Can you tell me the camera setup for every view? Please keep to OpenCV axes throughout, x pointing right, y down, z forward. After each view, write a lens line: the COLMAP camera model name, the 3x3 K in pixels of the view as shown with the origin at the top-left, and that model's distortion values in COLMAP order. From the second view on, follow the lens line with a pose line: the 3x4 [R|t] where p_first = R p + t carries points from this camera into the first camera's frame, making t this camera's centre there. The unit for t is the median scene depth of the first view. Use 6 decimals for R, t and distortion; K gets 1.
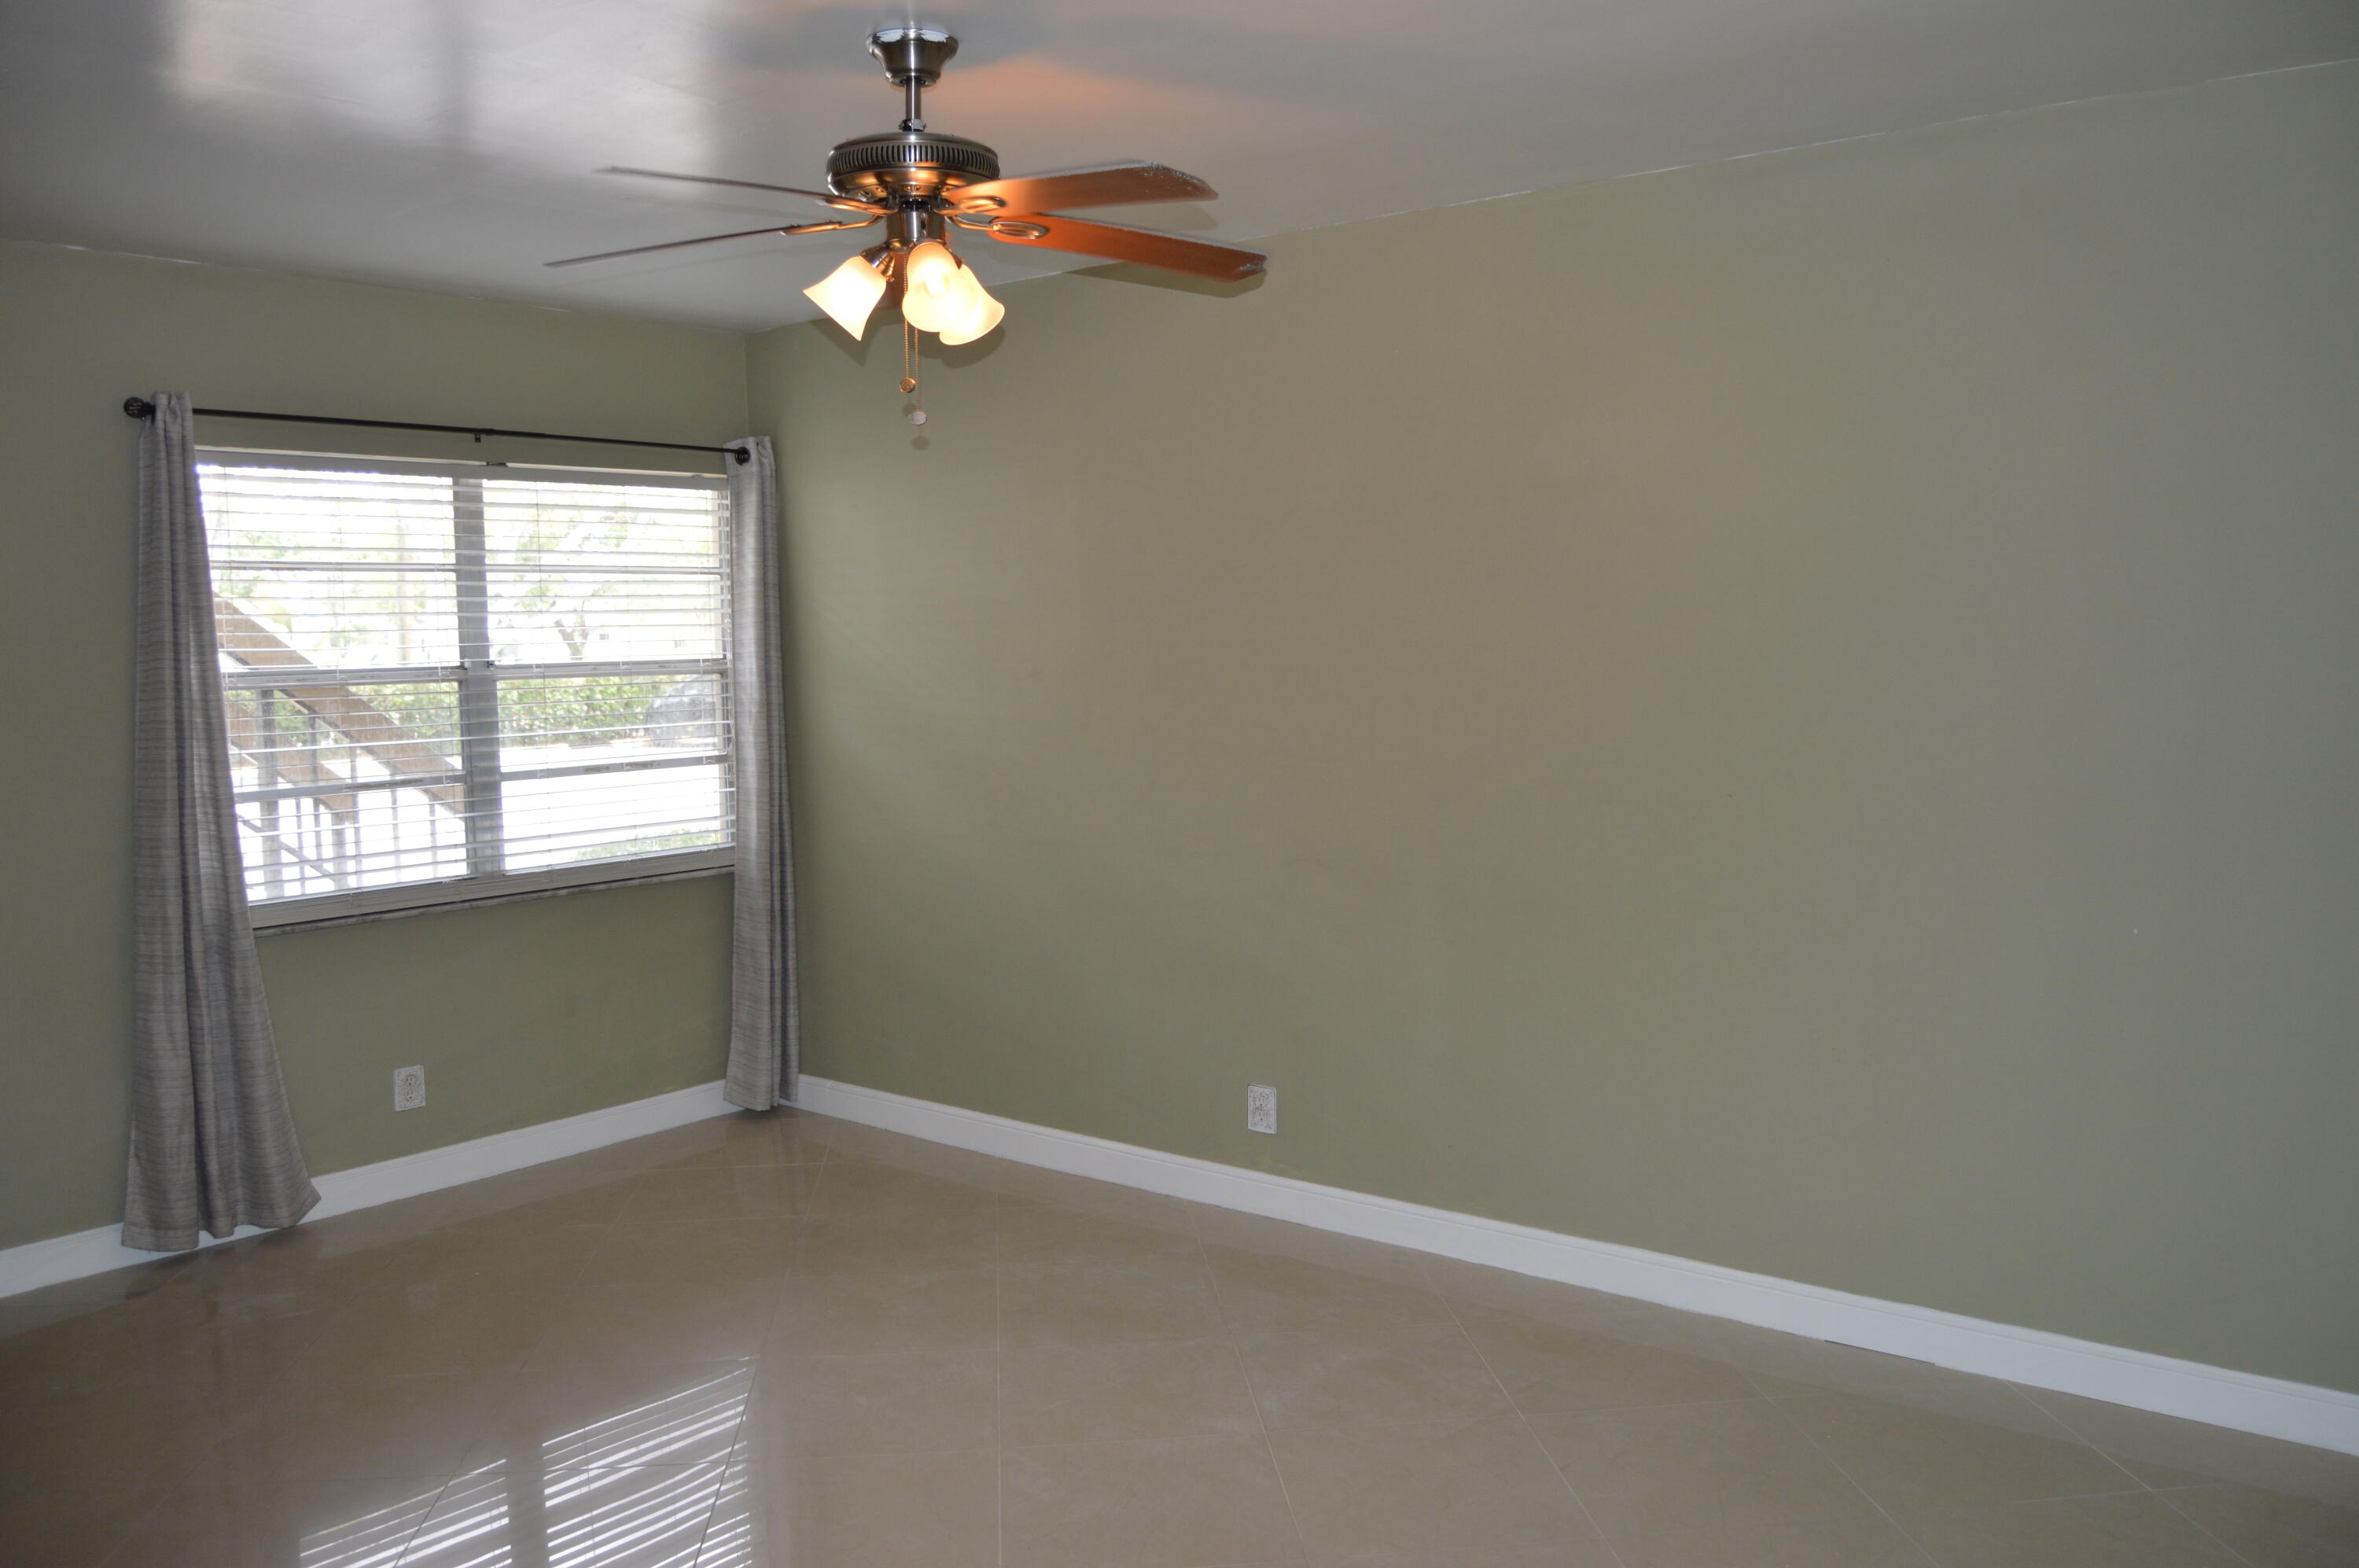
lens RADIAL K [[1879.3, 0, 1172.6], [0, 1879.3, 783.2], [0, 0, 1]] dist [-0.112490, 0.053177]
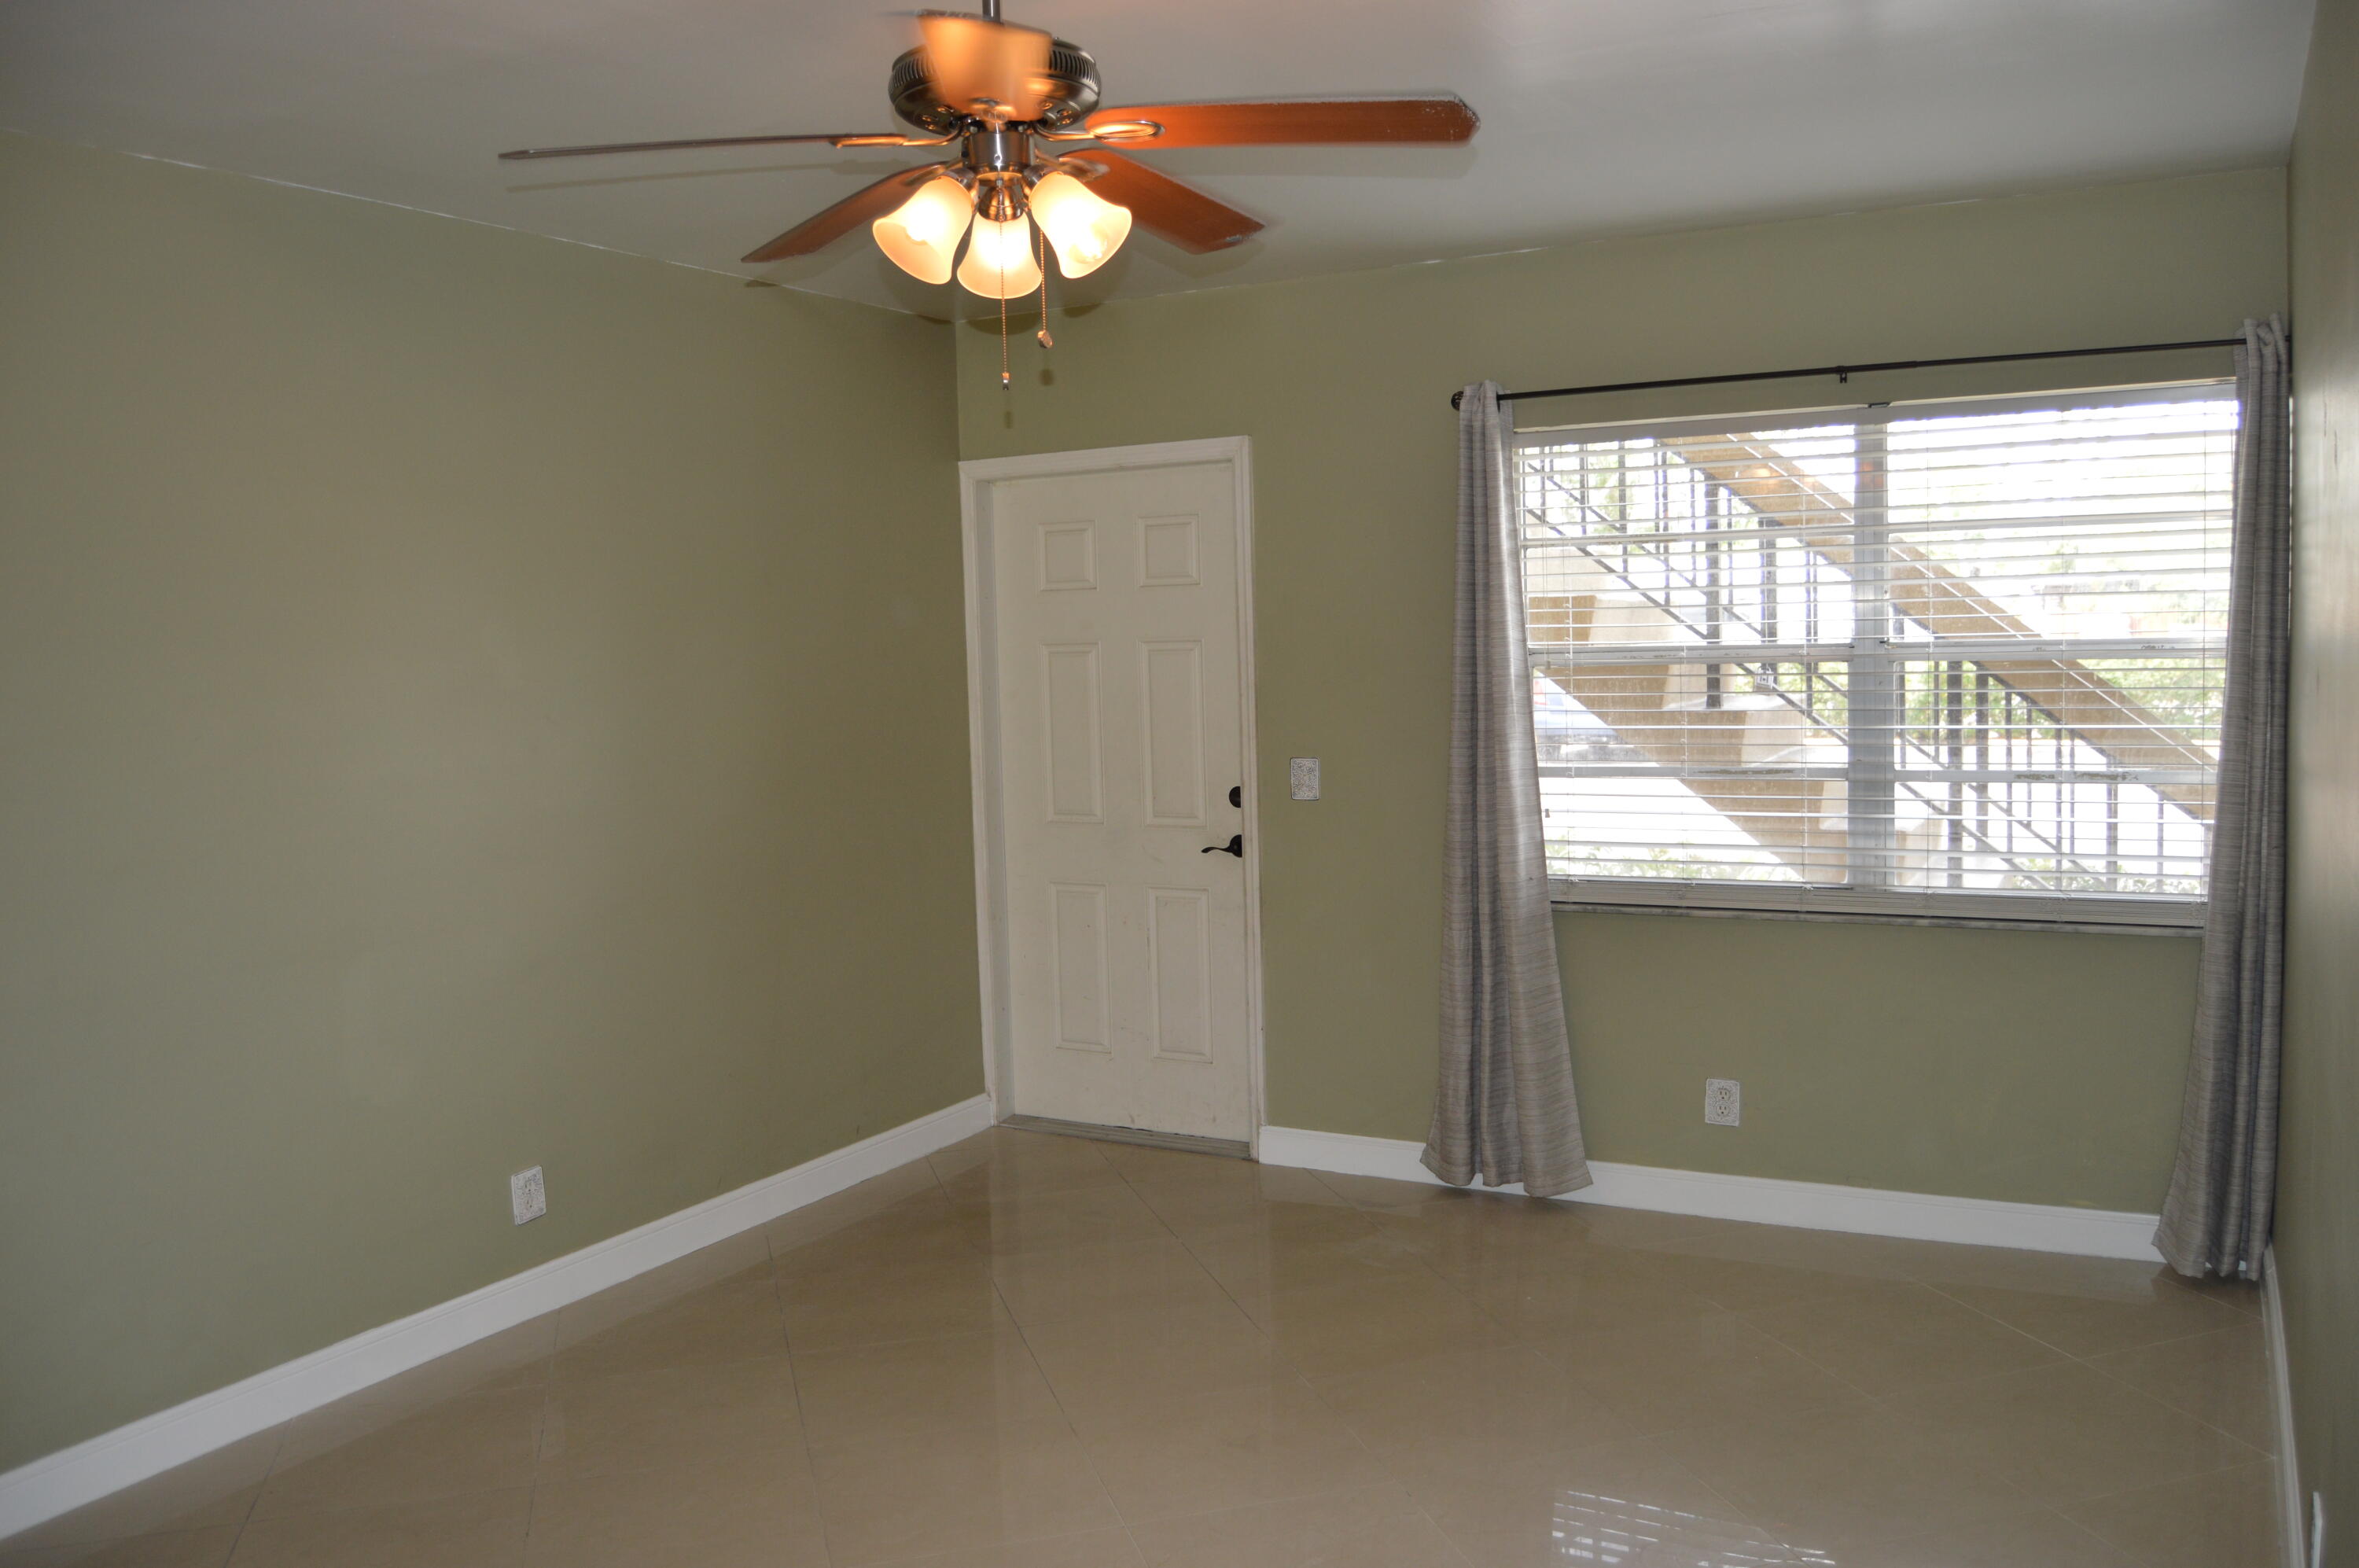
lens RADIAL K [[1896.1, 0, 1179.2], [0, 1896.1, 792.6], [0, 0, 1]] dist [-0.106479, 0.049625]
pose [[0.171400, 0.091515, -0.980942, 0.430384], [-0.053726, 0.995063, 0.083445, -0.050473], [0.983735, 0.038400, 0.175471, 0.544983]]
